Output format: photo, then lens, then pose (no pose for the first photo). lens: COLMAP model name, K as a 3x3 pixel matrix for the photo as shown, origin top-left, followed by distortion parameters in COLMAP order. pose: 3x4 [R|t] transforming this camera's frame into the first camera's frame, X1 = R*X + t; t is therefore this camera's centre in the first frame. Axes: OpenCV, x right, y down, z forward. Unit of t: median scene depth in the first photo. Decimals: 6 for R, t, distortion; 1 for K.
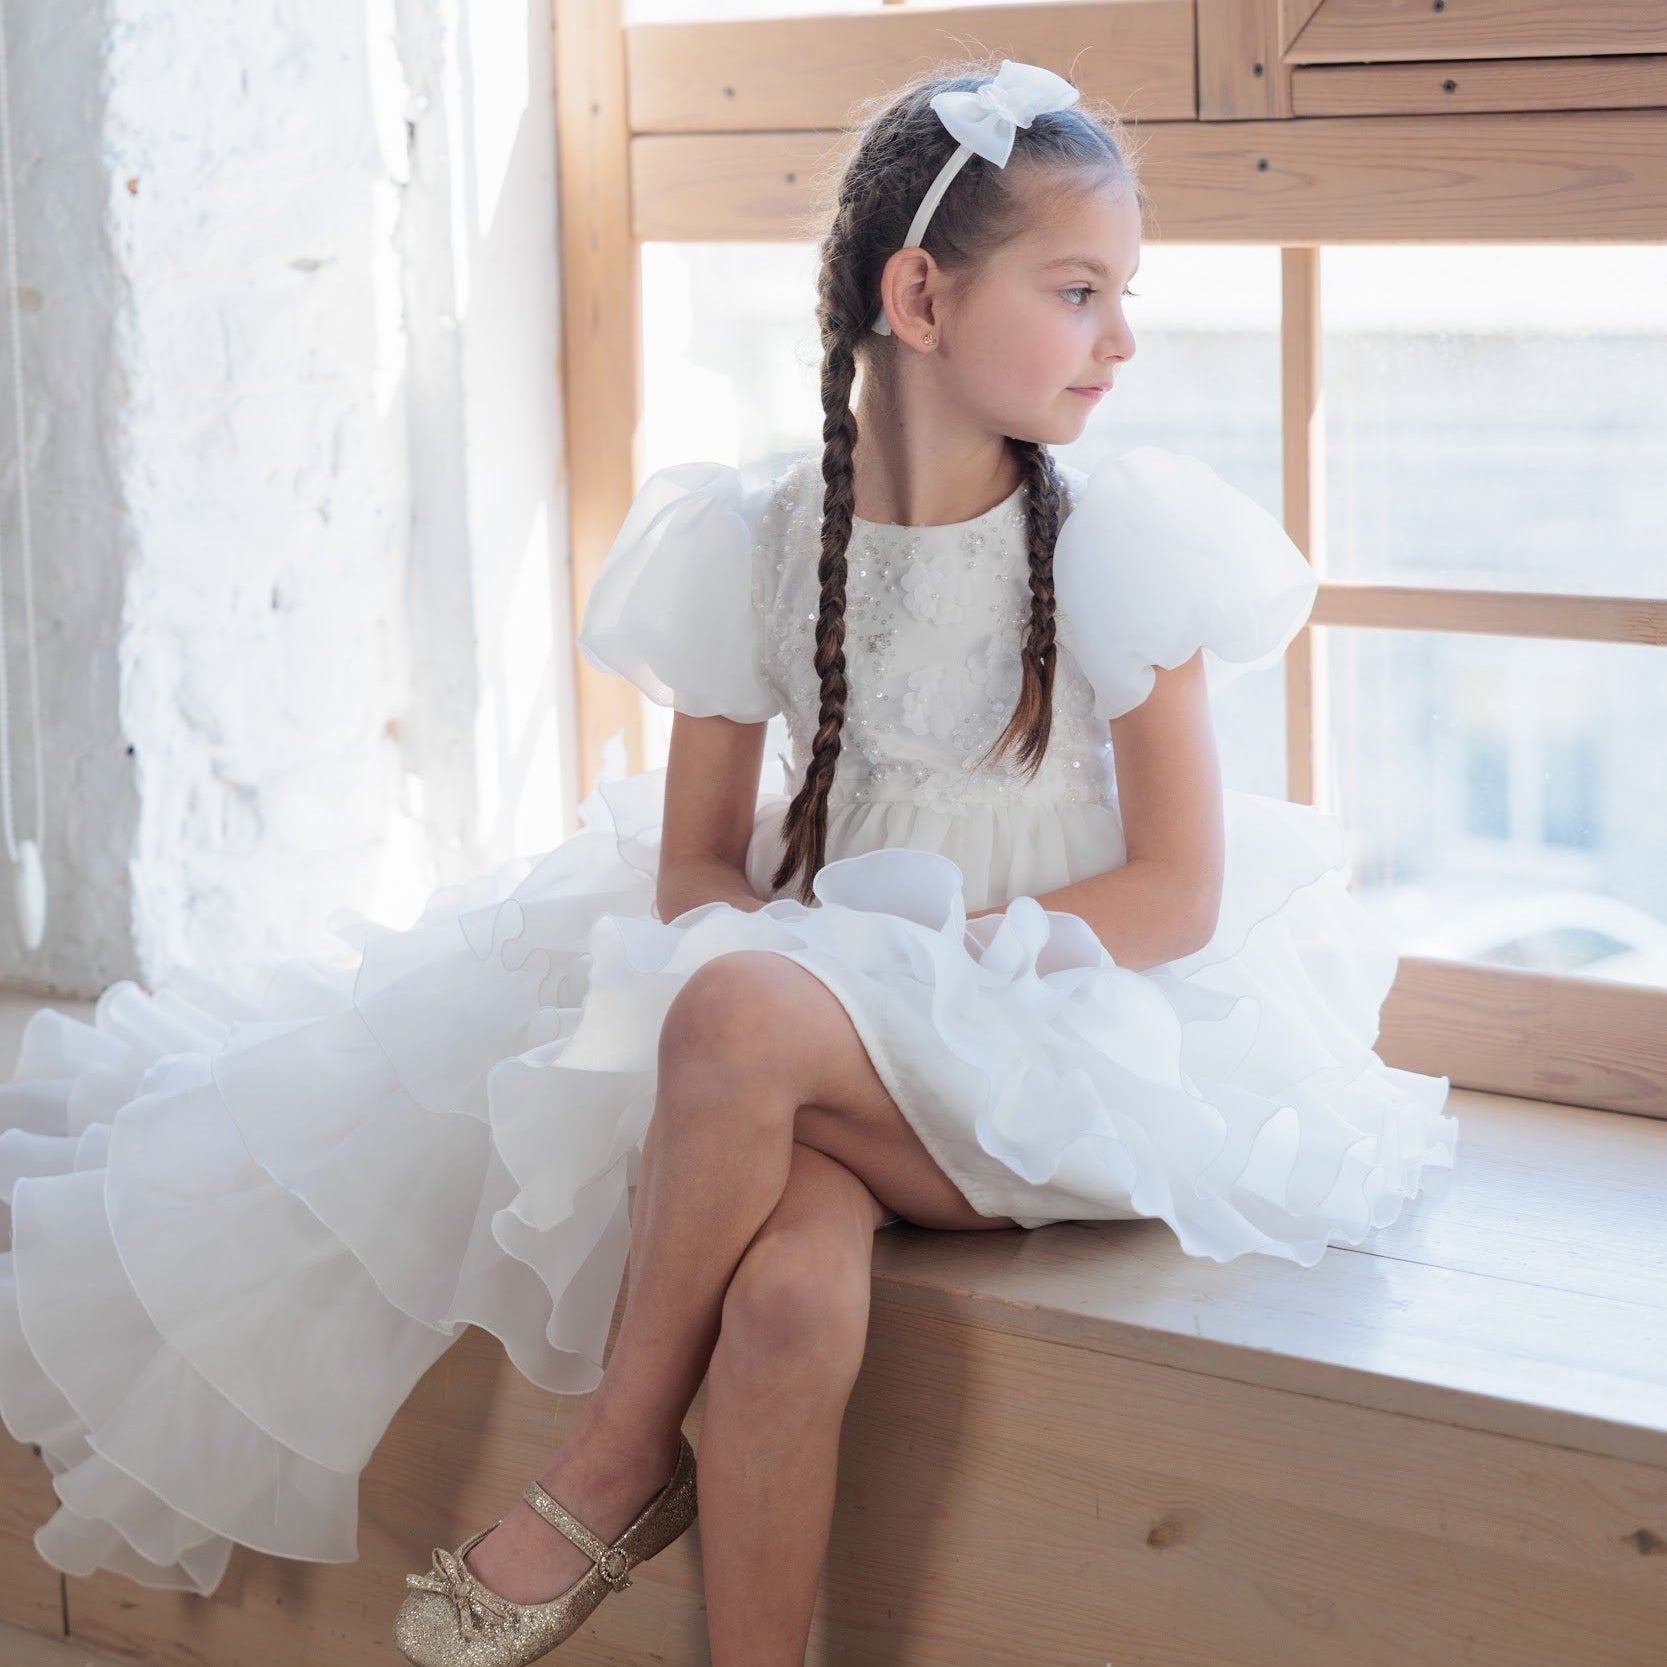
lens RADIAL K [[4749.7, 0, 862.2], [0, 4749.7, 767.9], [0, 0, 1]] dist [0.024233, 0.000000]
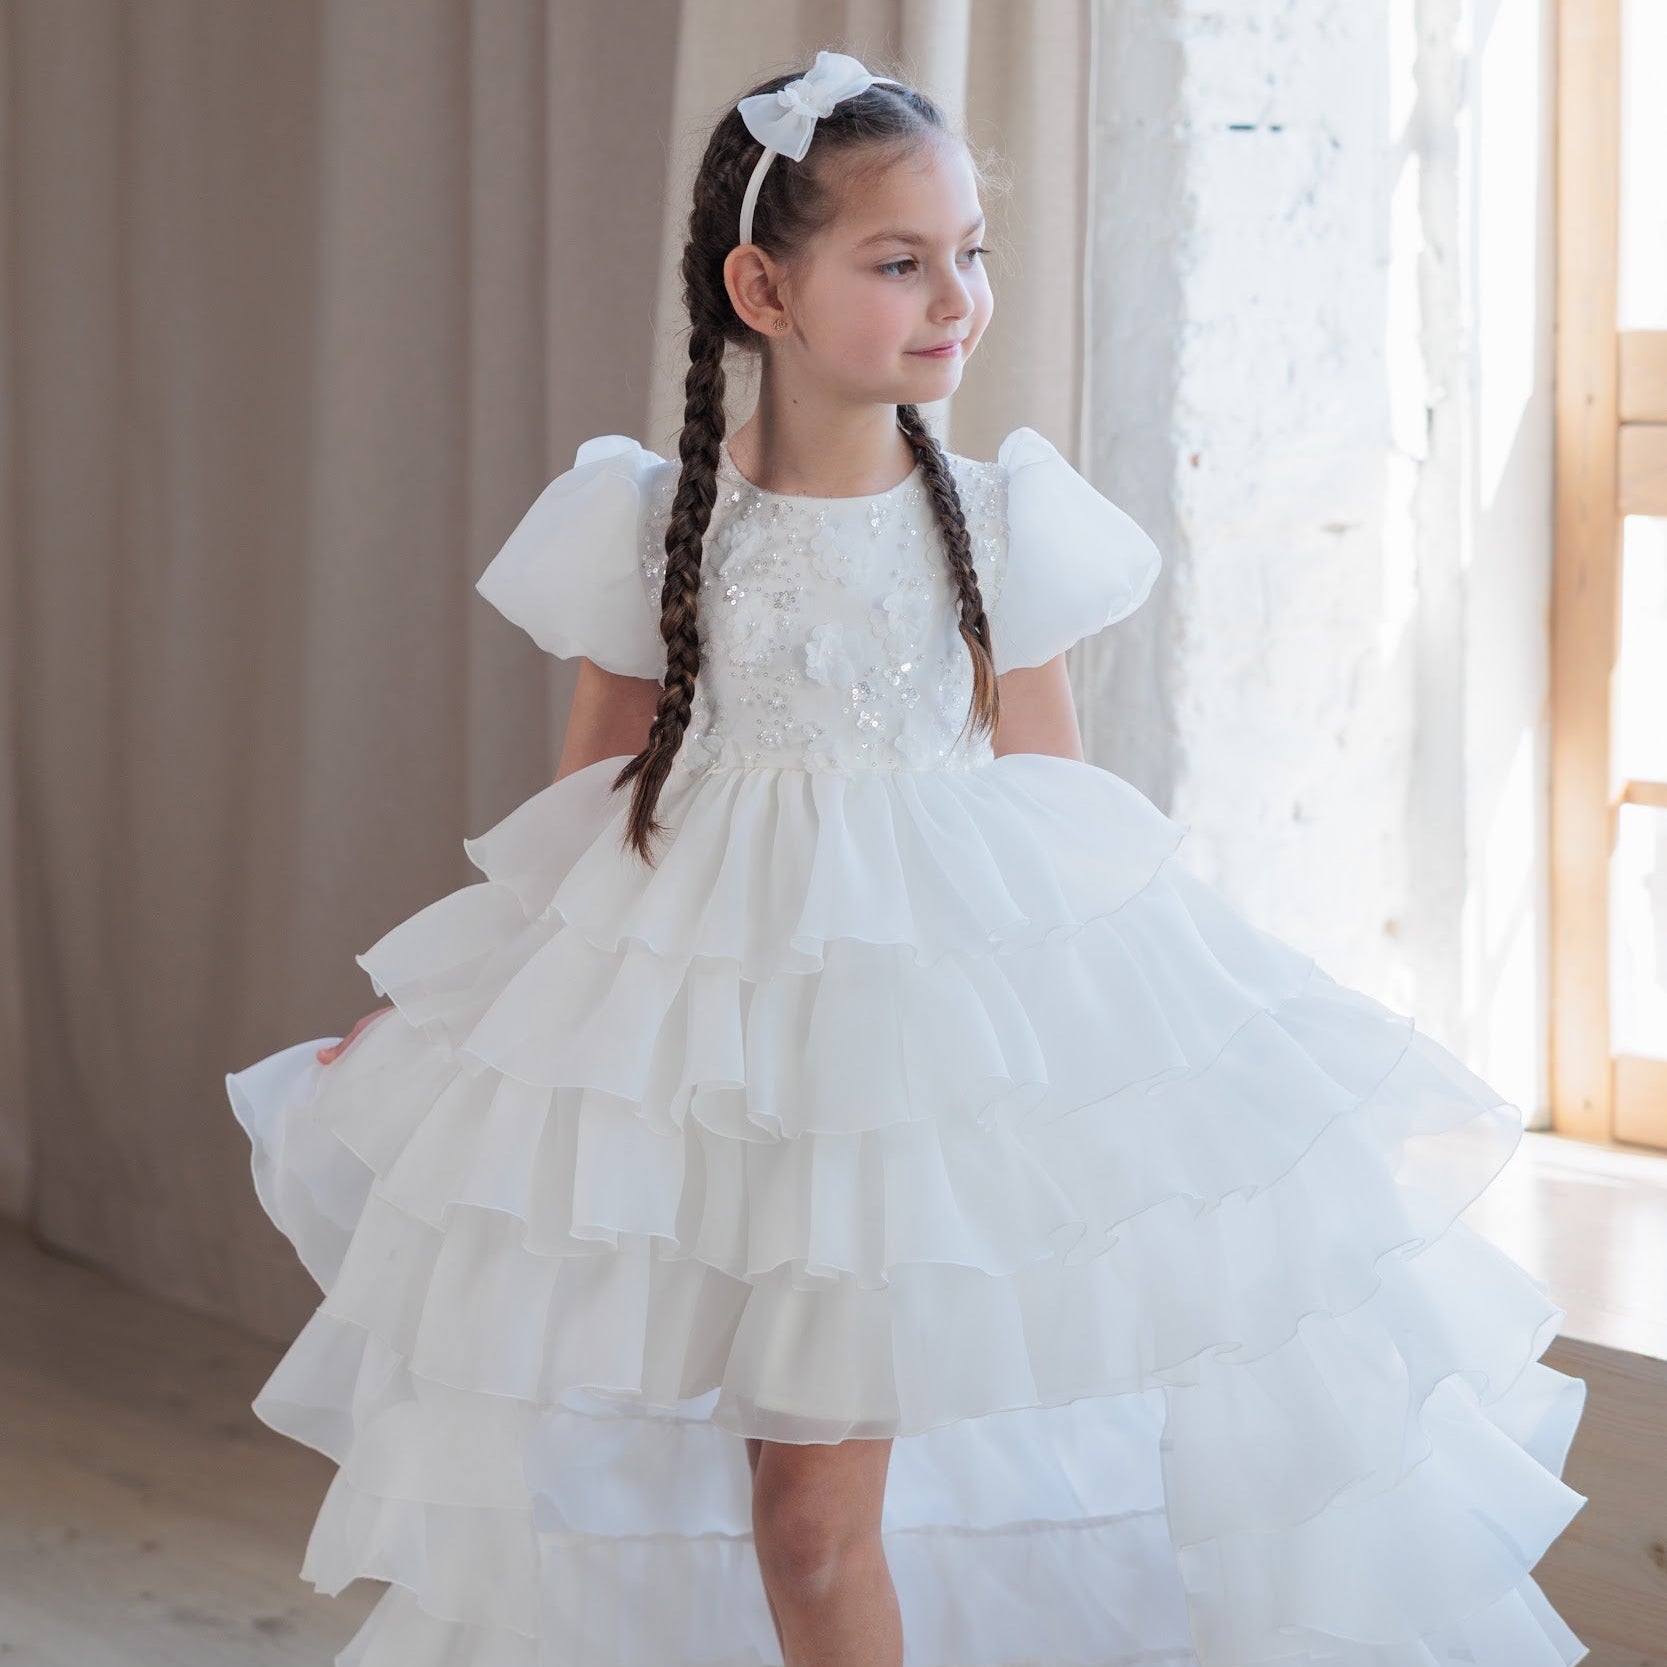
lens RADIAL K [[4749.7, 0, 827.8], [0, 4749.7, 836.1], [0, 0, 1]] dist [0.024233, 0.000000]
pose [[0.979426, 0.038998, -0.197999, -0.004590], [-0.045096, 0.998634, -0.026384, 0.006496], [0.196699, 0.034771, 0.979847, -0.170172]]
